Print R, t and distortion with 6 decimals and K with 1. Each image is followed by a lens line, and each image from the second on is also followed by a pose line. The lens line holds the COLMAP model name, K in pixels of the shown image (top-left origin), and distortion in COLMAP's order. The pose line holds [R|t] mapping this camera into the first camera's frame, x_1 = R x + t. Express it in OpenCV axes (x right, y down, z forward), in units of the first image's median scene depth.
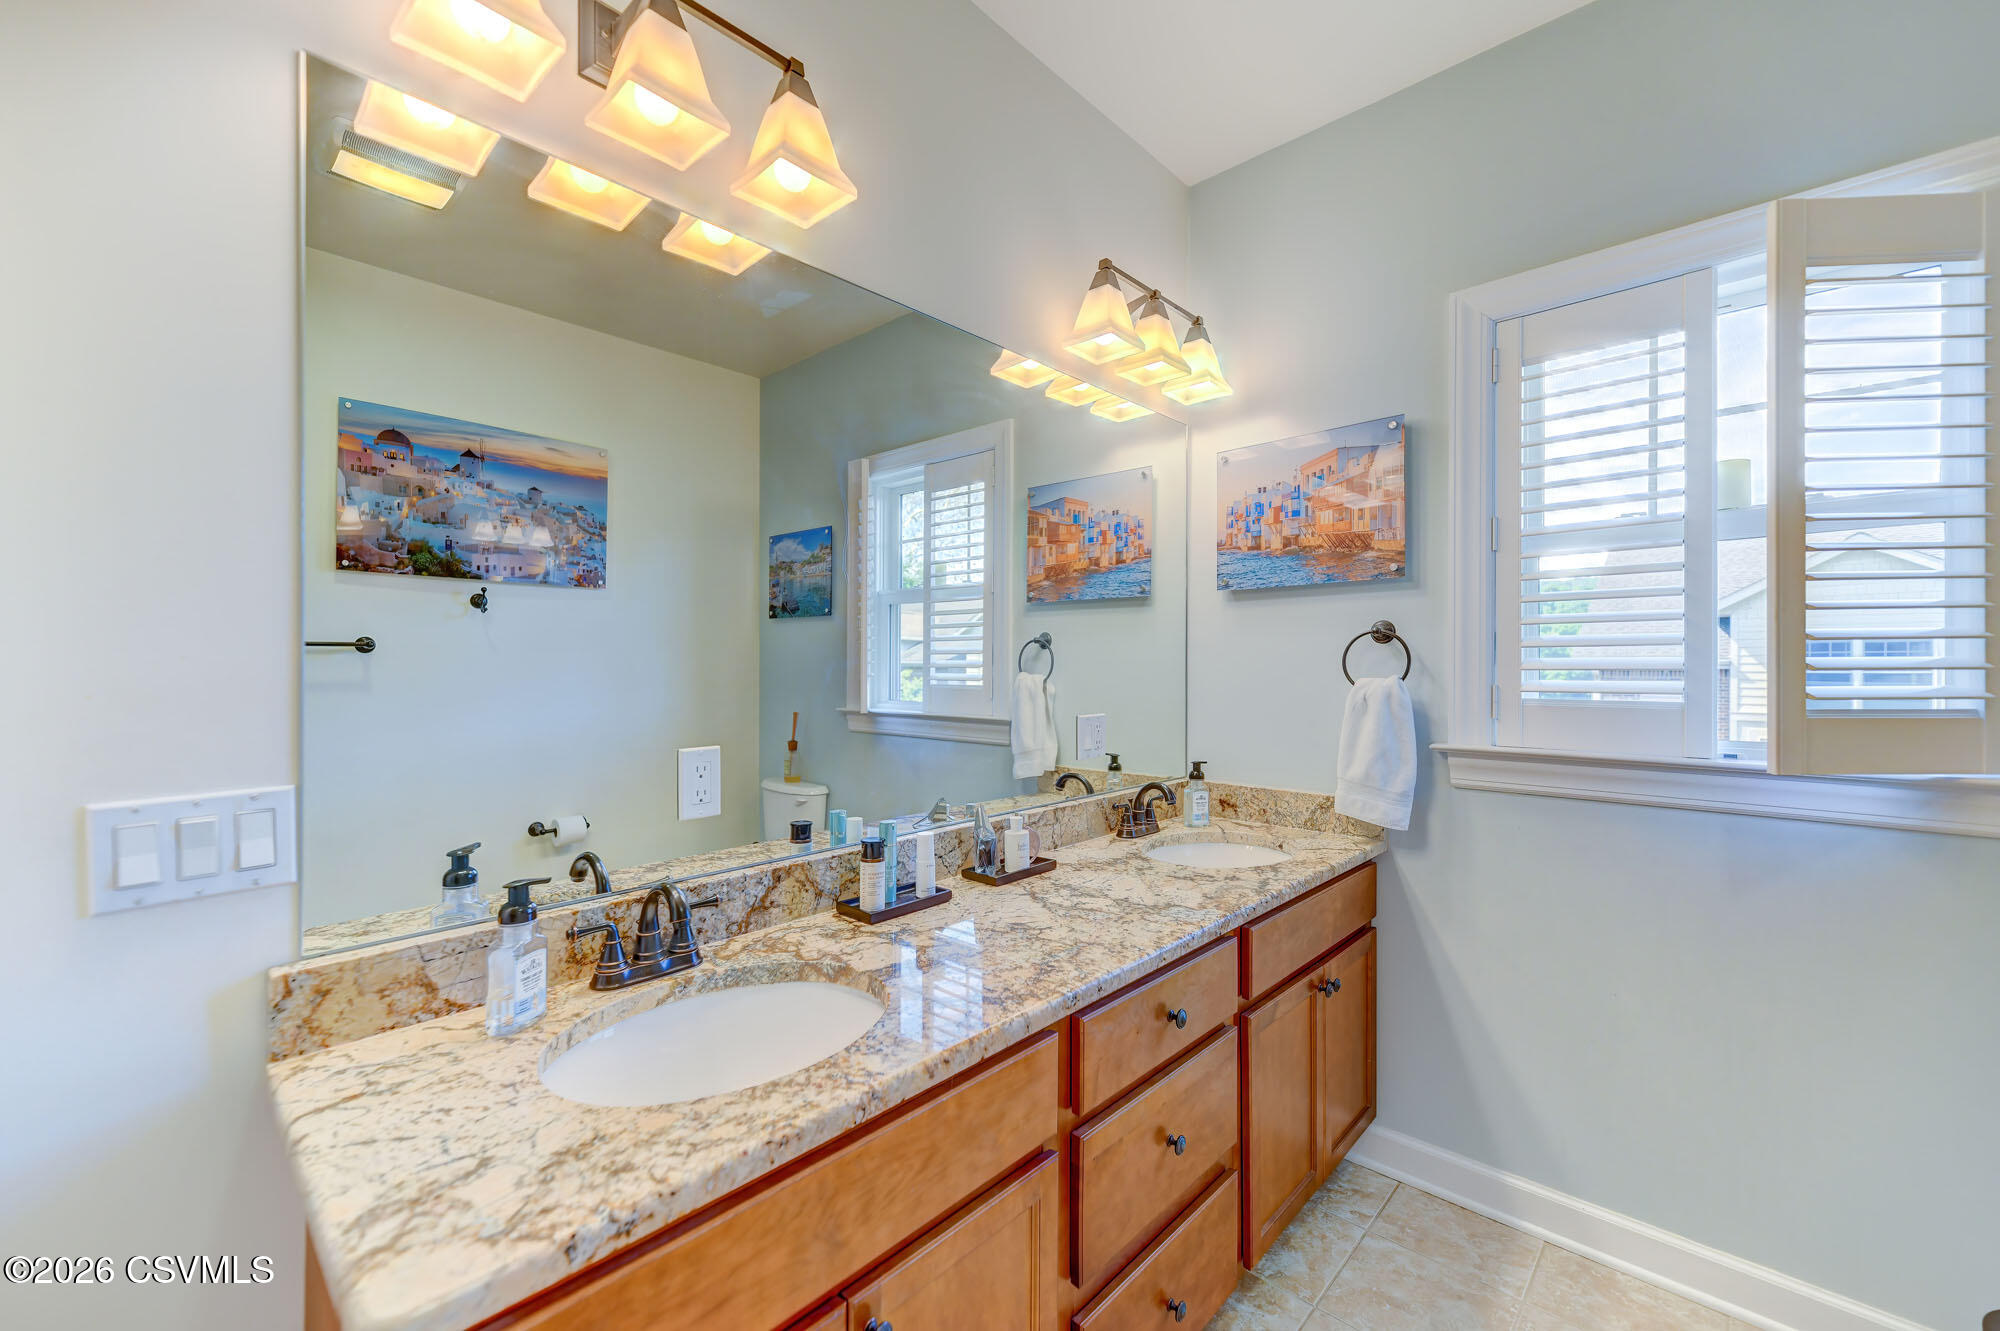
lens RADIAL K [[807.3, 0, 1003.8], [0, 807.3, 665.6], [0, 0, 1]] dist [0.014005, -0.001265]
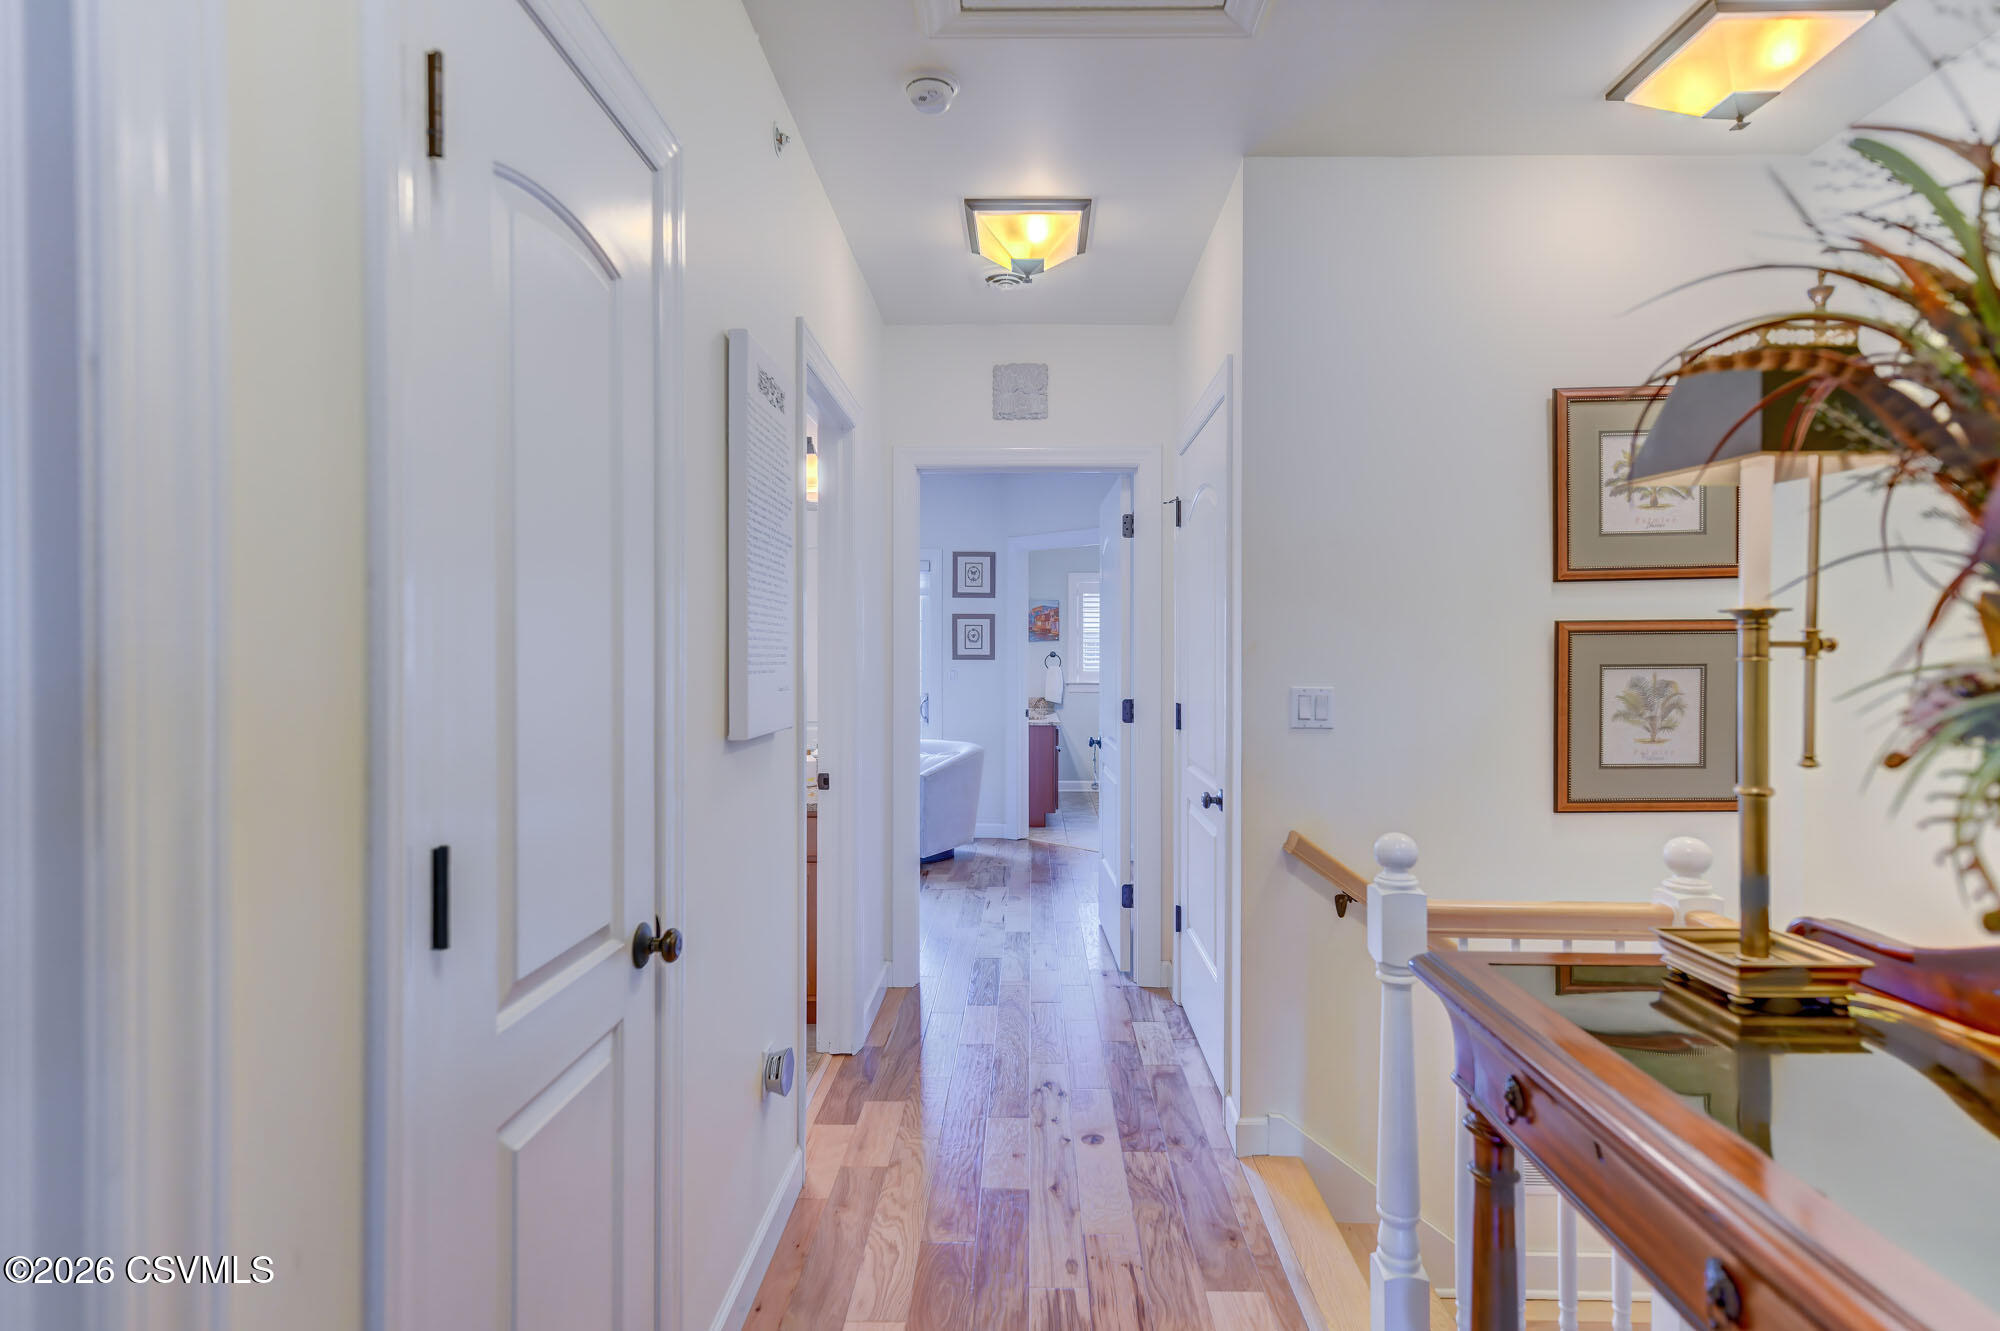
lens RADIAL K [[1006.7, 0, 1005.3], [0, 1006.7, 664.6], [0, 0, 1]] dist [0.012253, -0.001096]
pose [[0.753640, -0.003111, 0.657280, -3.567914], [0.001812, 0.999995, 0.002656, -0.006562], [-0.657285, -0.000811, 0.753642, -3.085977]]
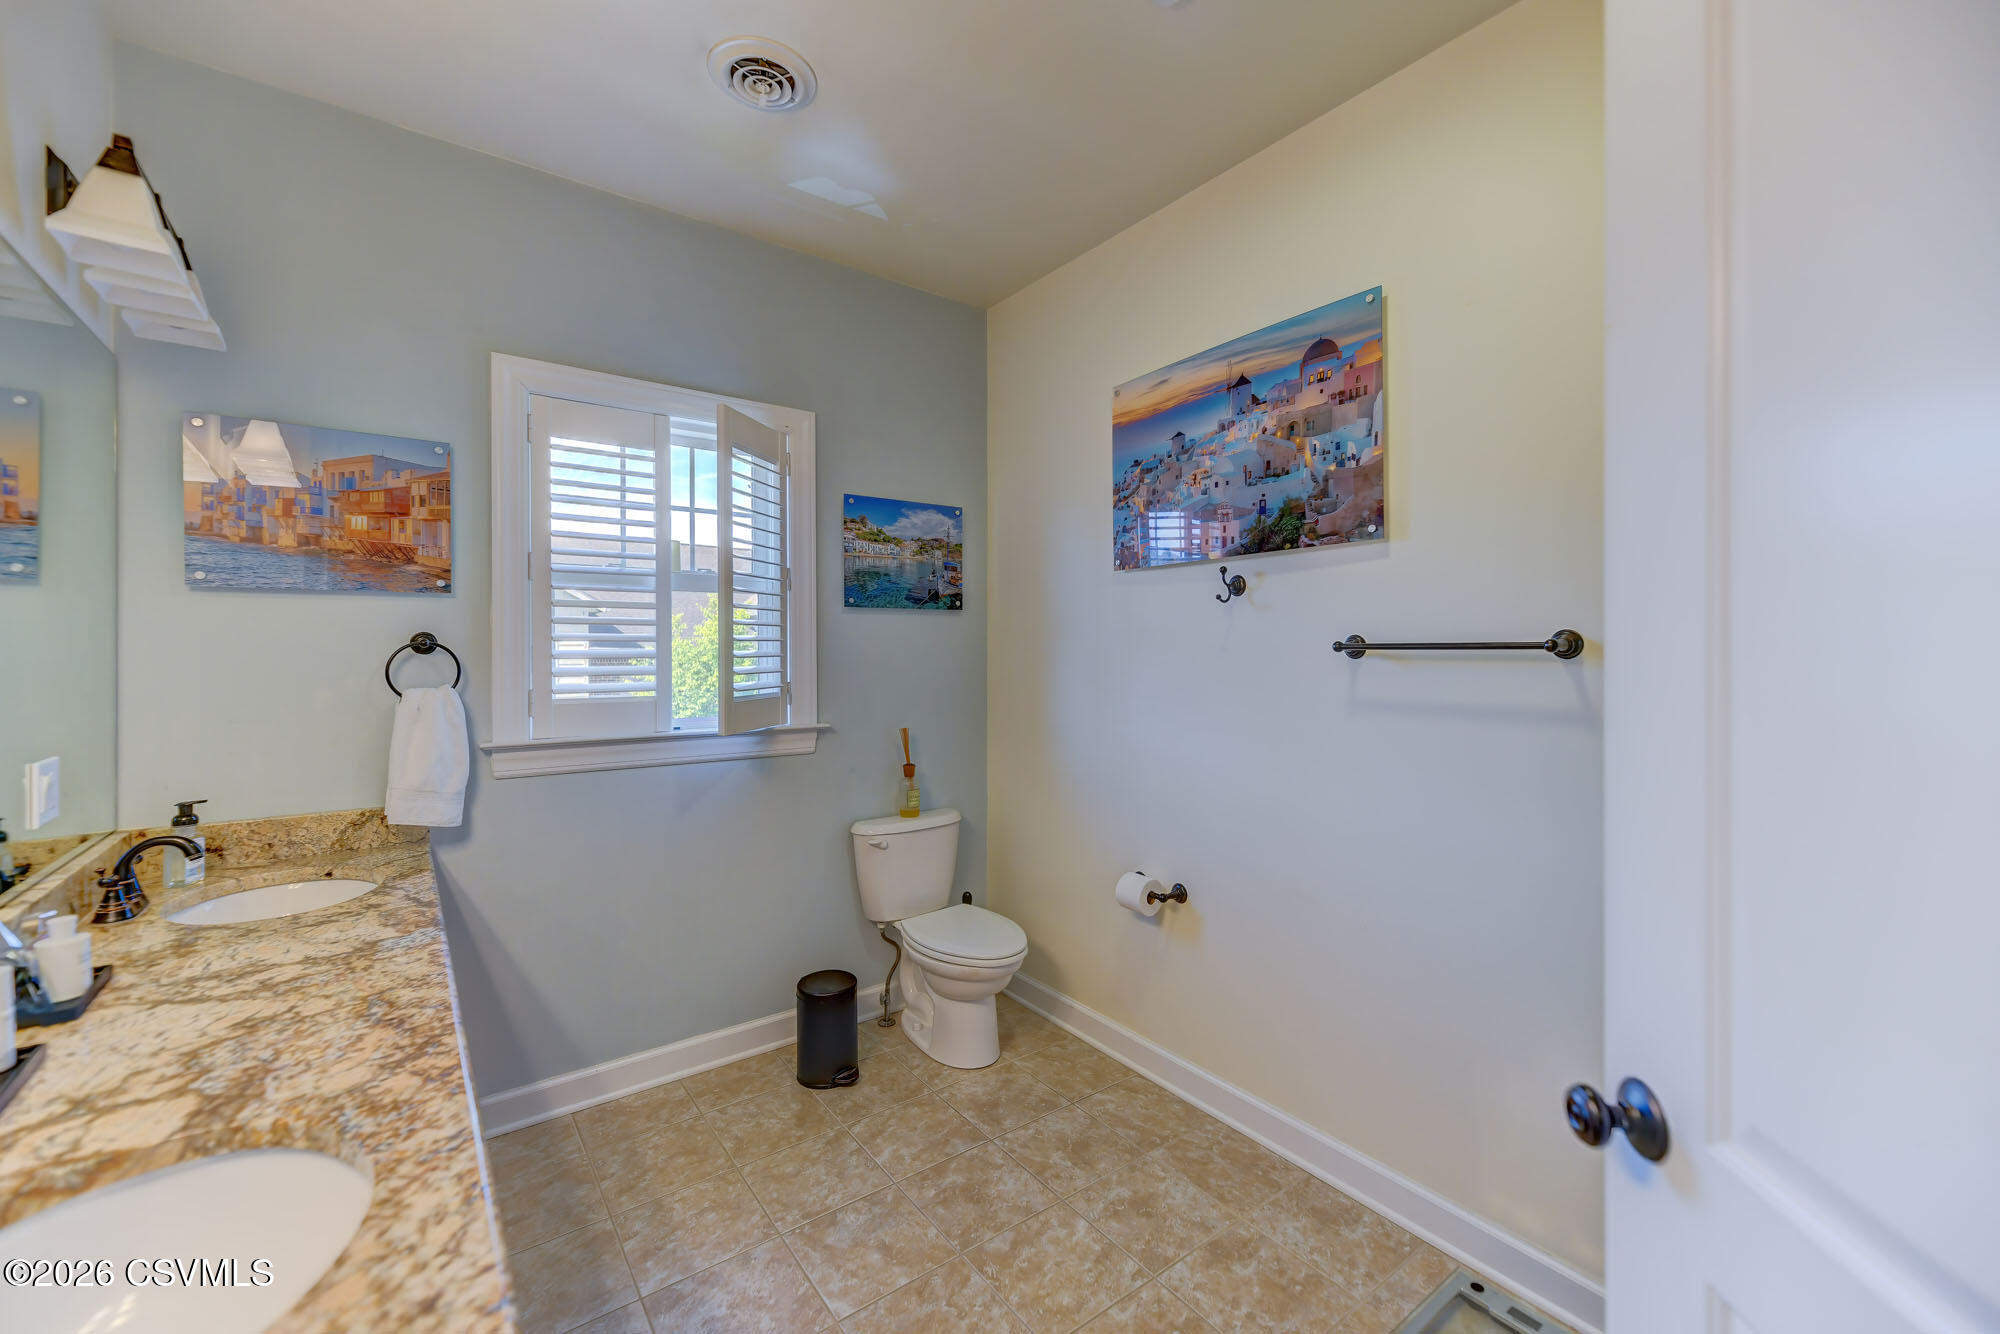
lens RADIAL K [[808.7, 0, 993.3], [0, 808.7, 651.3], [0, 0, 1]] dist [0.010589, -0.002962]
pose [[0.185520, -0.002119, 0.982638, -0.530119], [0.001721, 0.999997, 0.001831, -0.039279], [-0.982639, 0.001352, 0.185523, 0.100406]]
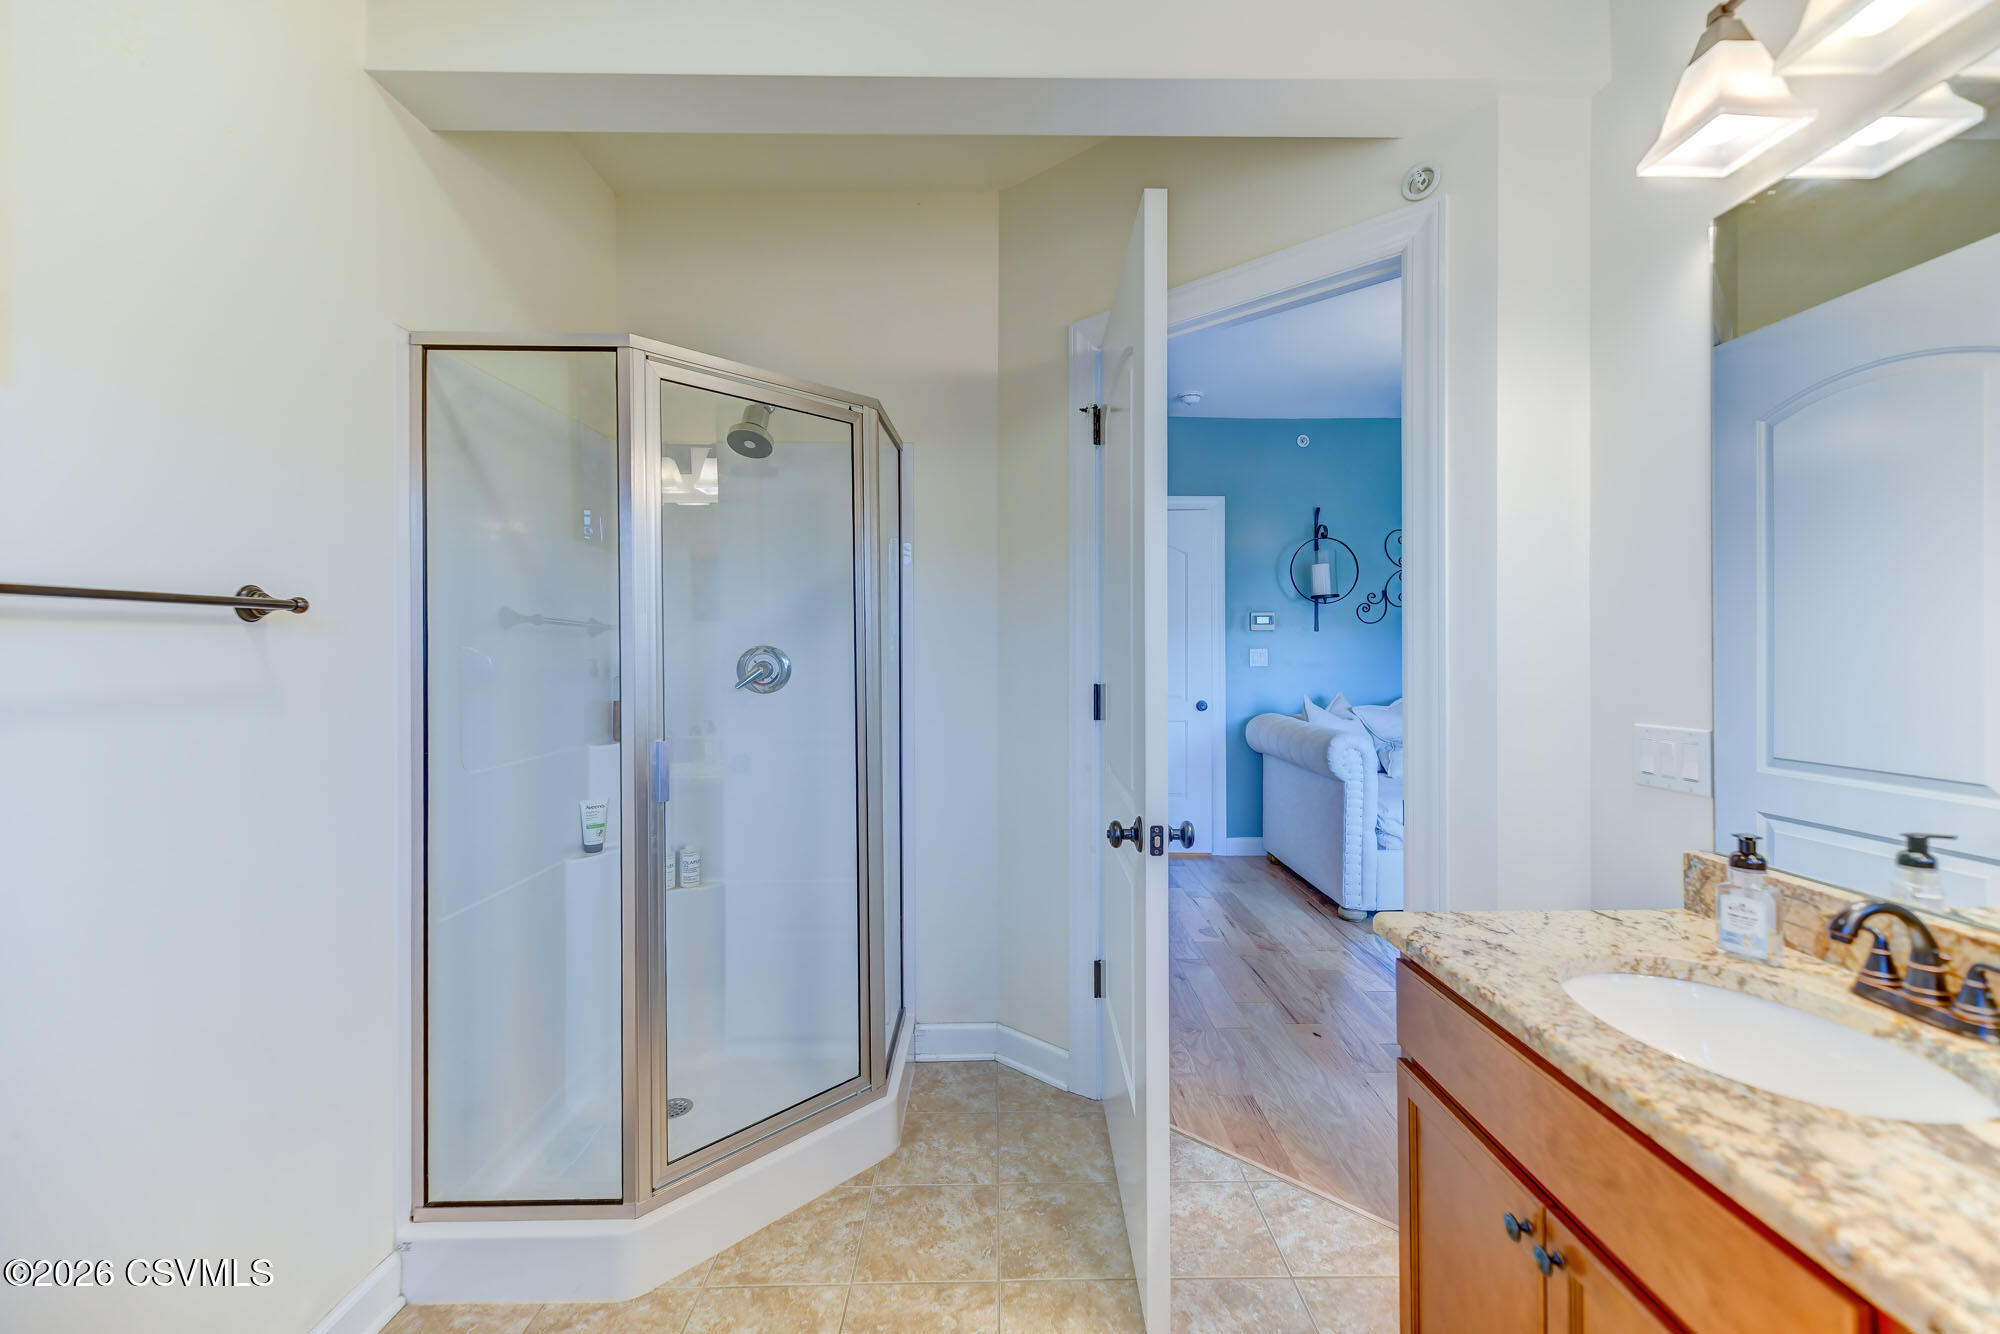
lens RADIAL K [[808.7, 0, 991.9], [0, 808.7, 649.4], [0, 0, 1]] dist [0.010589, -0.002962]
pose [[-0.730747, 0.006372, -0.682619, 0.596119], [0.000807, 0.999964, 0.008471, -0.007038], [0.682648, 0.005640, -0.730726, 0.670519]]
